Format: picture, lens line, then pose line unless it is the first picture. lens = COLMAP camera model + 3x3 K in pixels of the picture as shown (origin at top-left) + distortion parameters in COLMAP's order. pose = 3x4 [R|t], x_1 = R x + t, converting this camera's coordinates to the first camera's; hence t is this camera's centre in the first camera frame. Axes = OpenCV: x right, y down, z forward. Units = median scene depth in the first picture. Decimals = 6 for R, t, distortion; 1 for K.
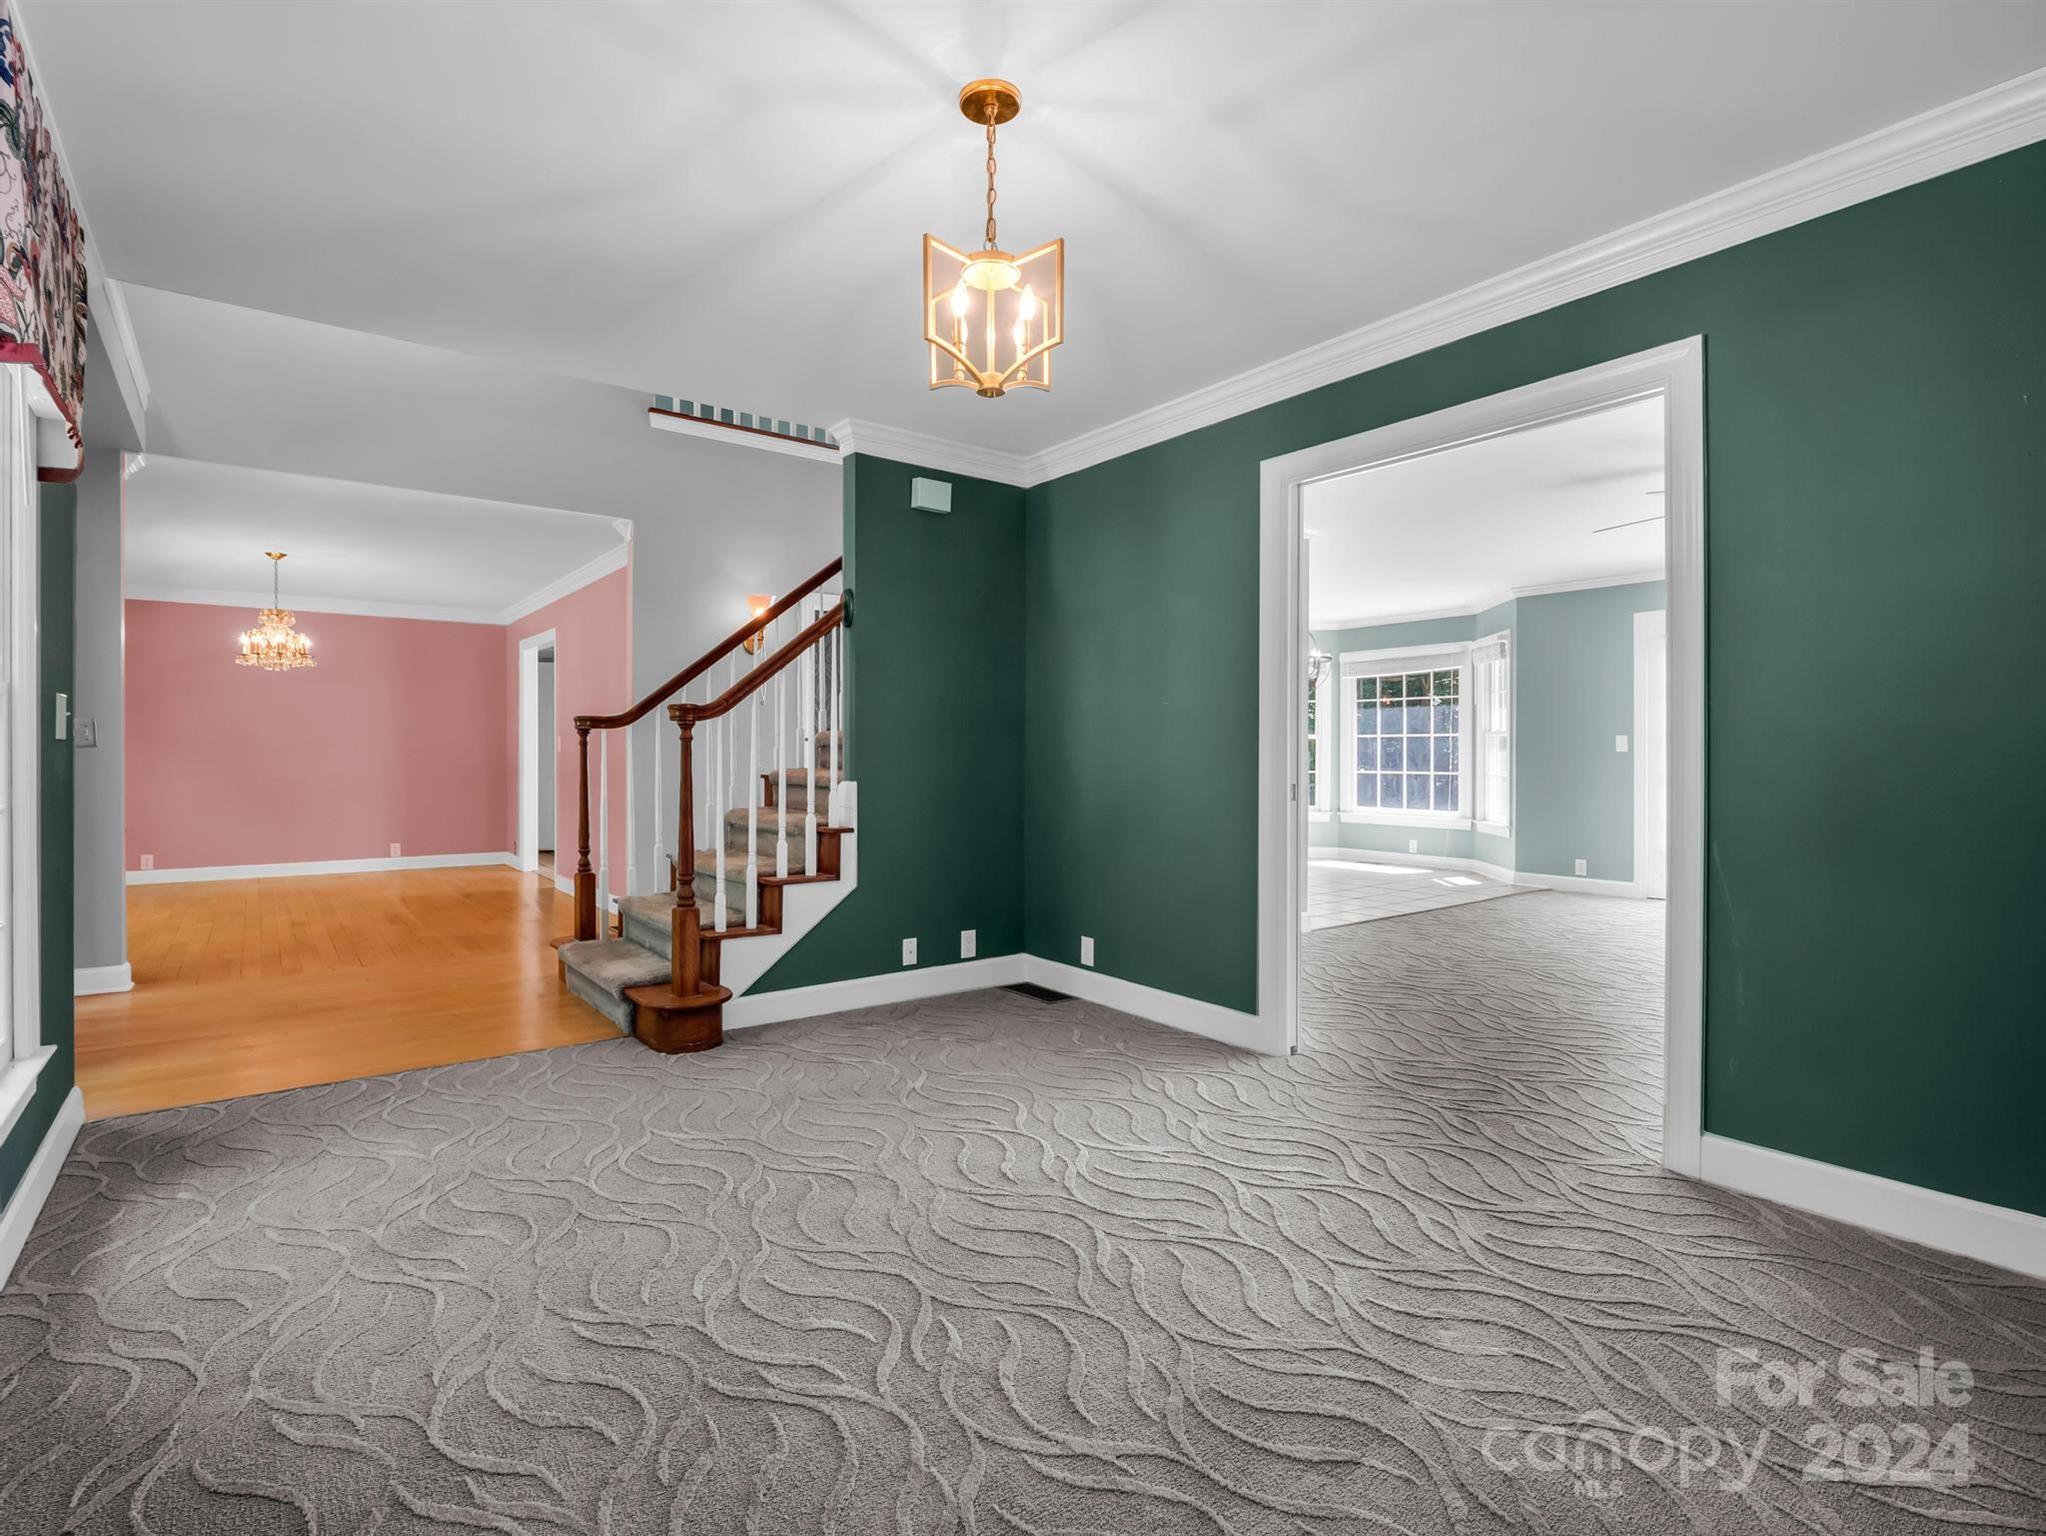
lens RADIAL K [[980.1, 0, 1023.0], [0, 980.1, 768.0], [0, 0, 1]] dist [-0.005001, -0.000301]
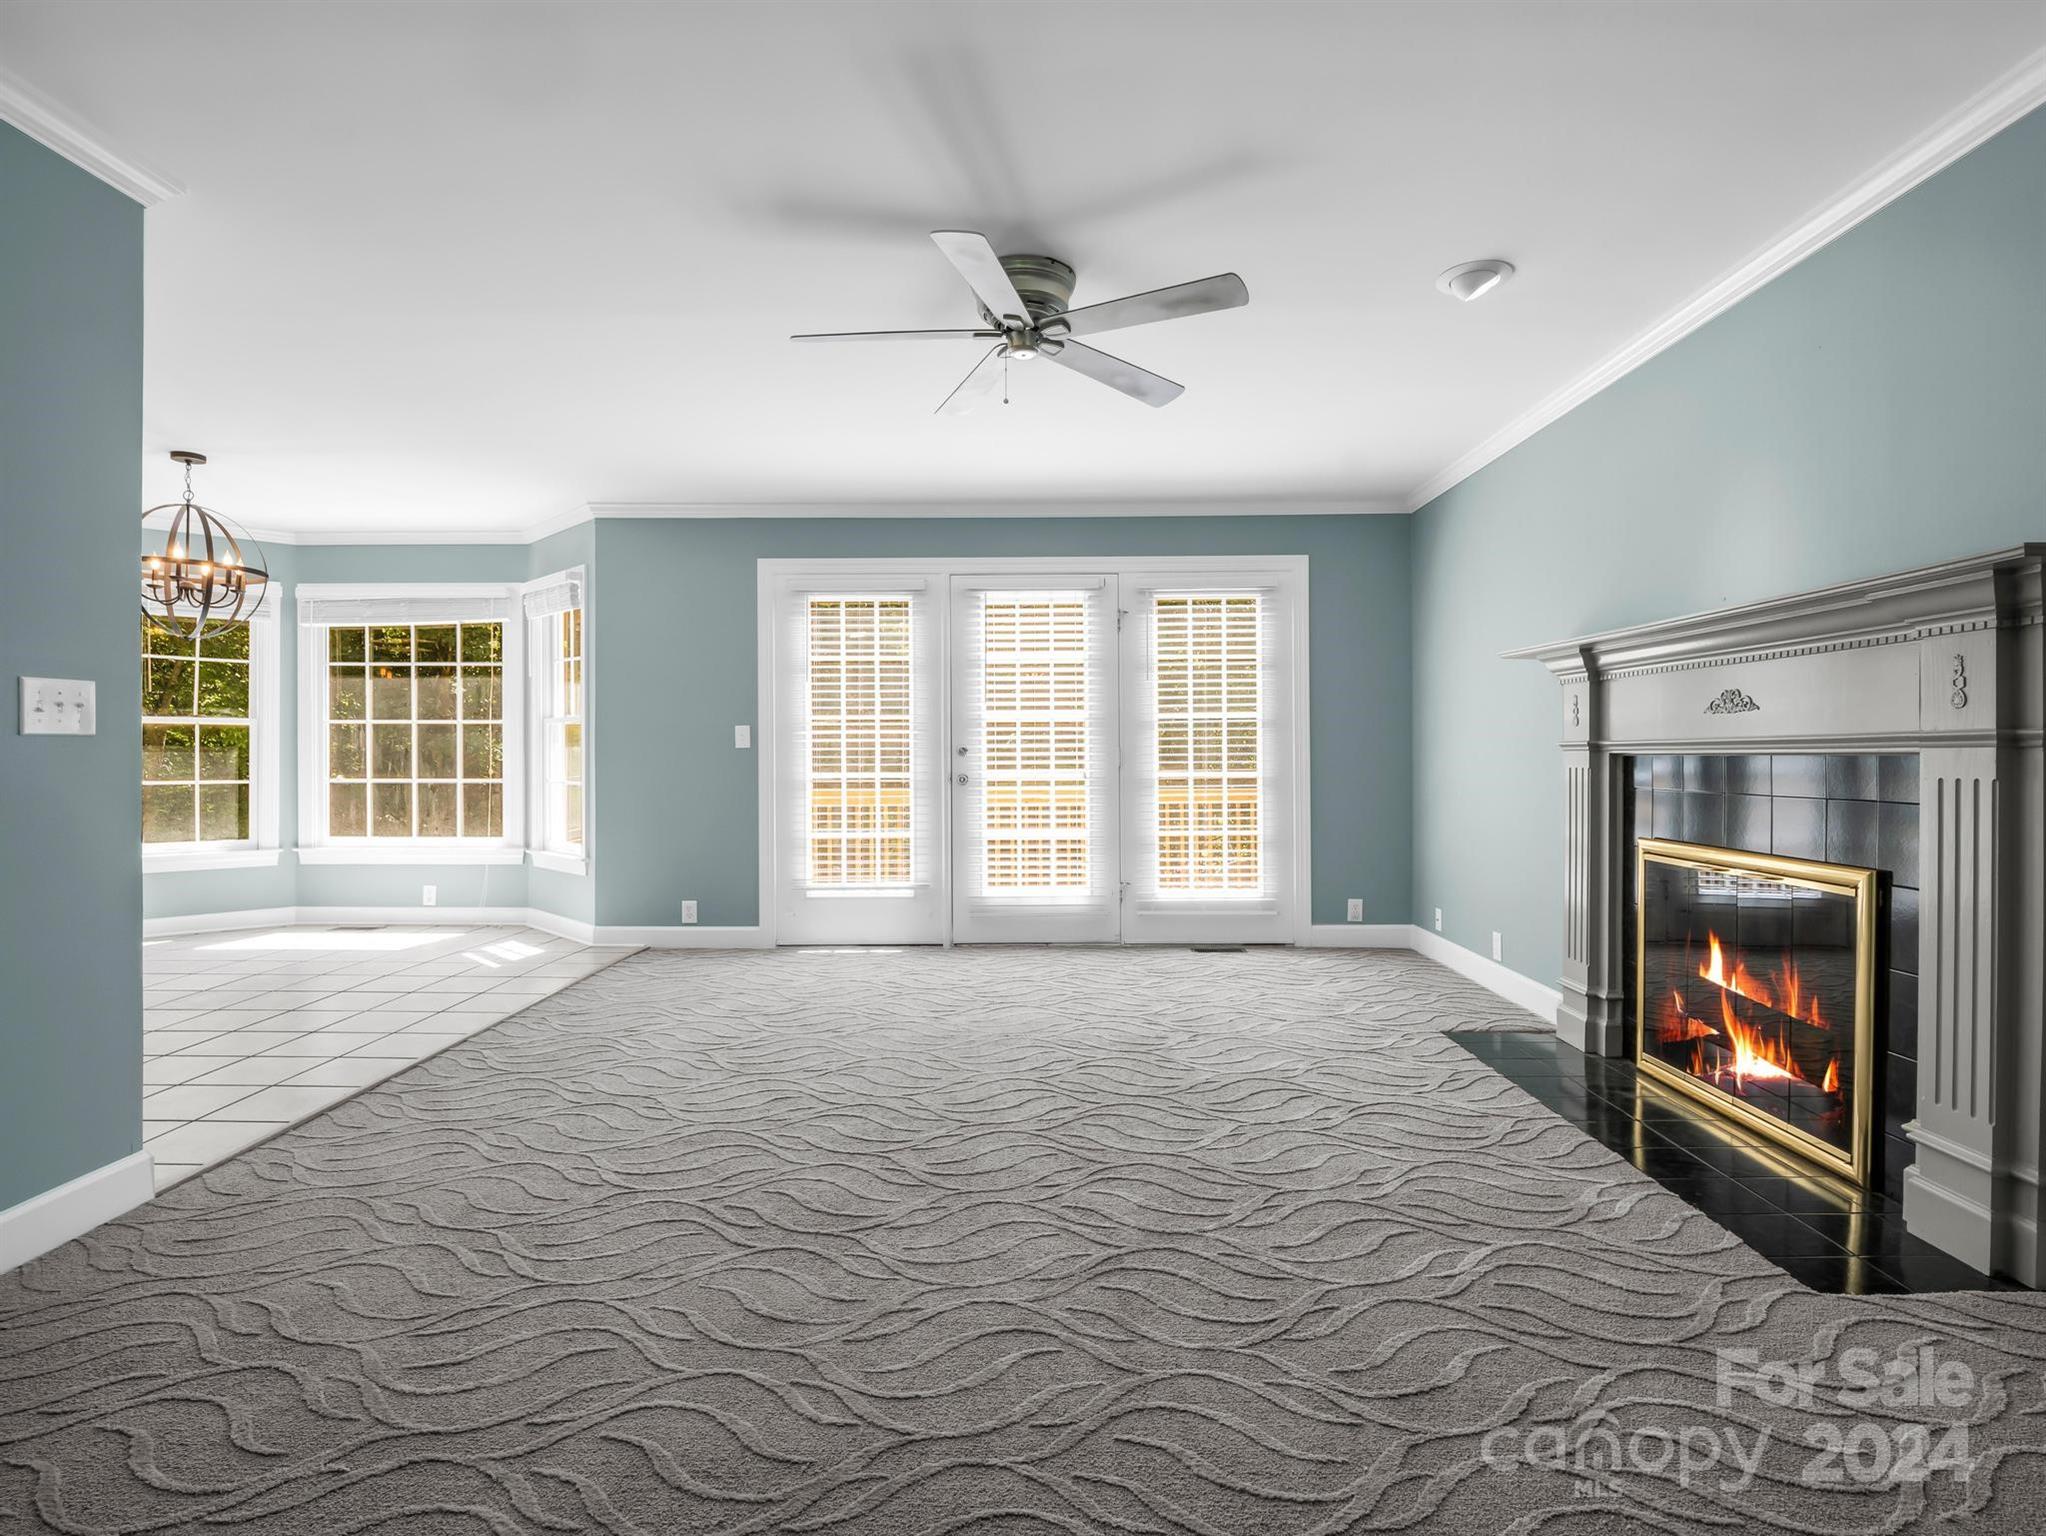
lens RADIAL K [[1034.4, 0, 1010.5], [0, 1034.4, 763.2], [0, 0, 1]] dist [-0.000512, -0.000019]
pose [[0.618720, -0.002845, 0.785606, 0.102466], [0.008482, 0.999959, -0.003059, -0.001184], [-0.785566, 0.008556, 0.618719, 0.282819]]
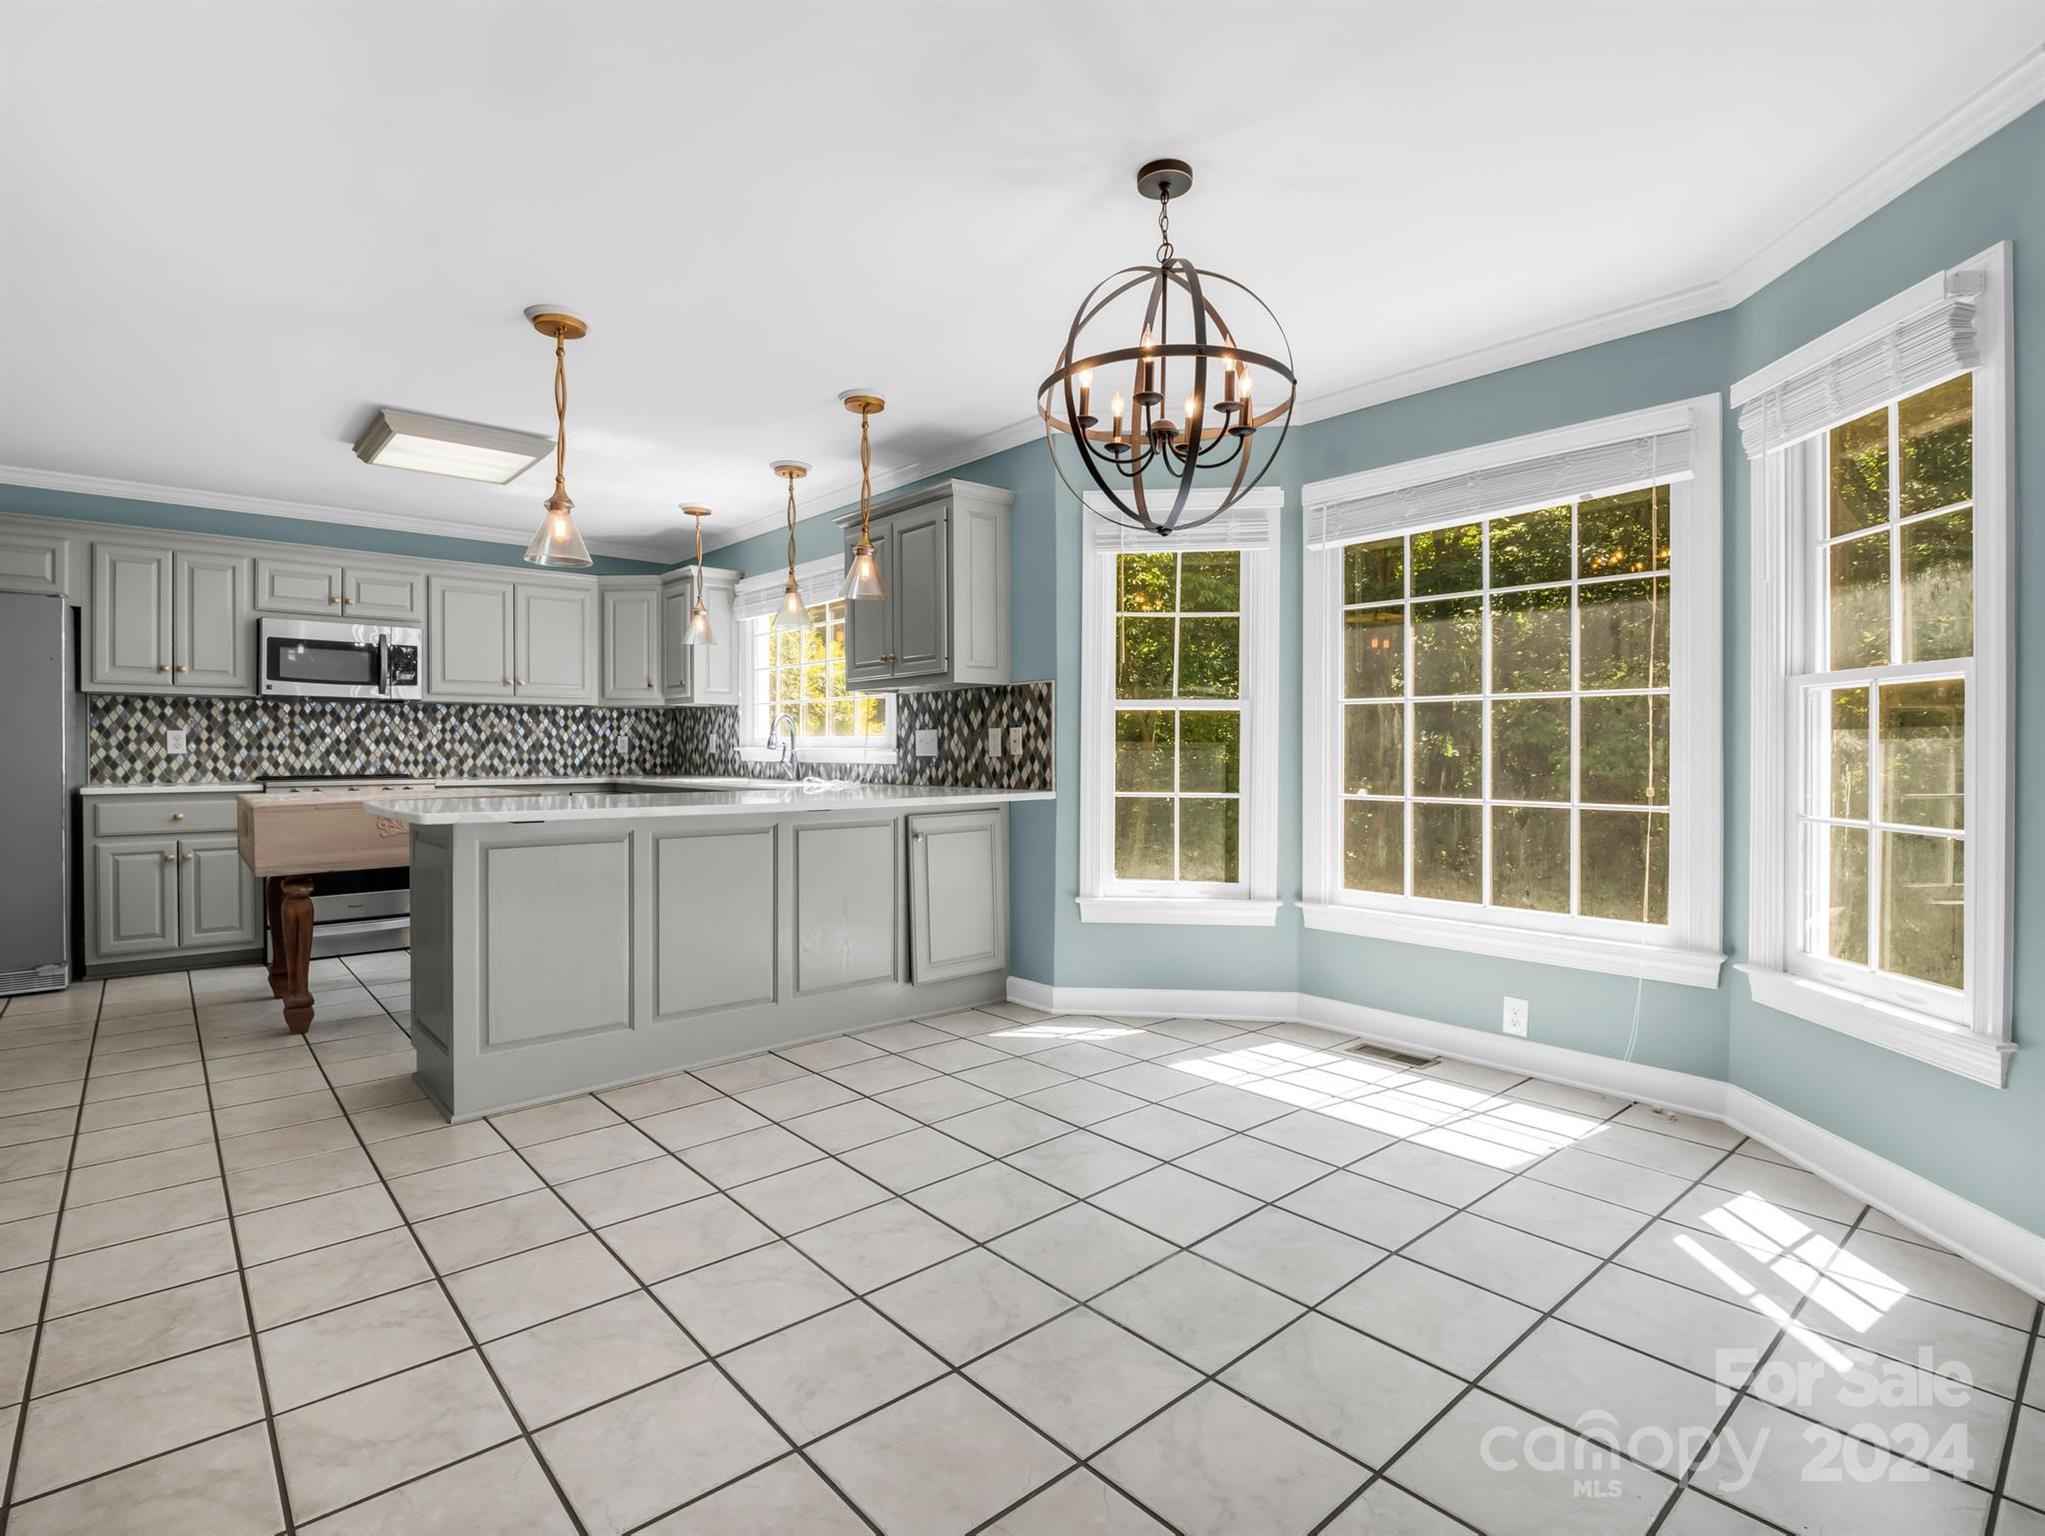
lens RADIAL K [[1014.7, 0, 1027.3], [0, 1014.7, 755.4], [0, 0, 1]] dist [-0.028783, -0.001215]
pose [[0.996570, 0.002070, 0.082726, 0.196445], [-0.001623, 0.999984, -0.005472, -0.009925], [-0.082736, 0.005319, 0.996557, 0.656621]]
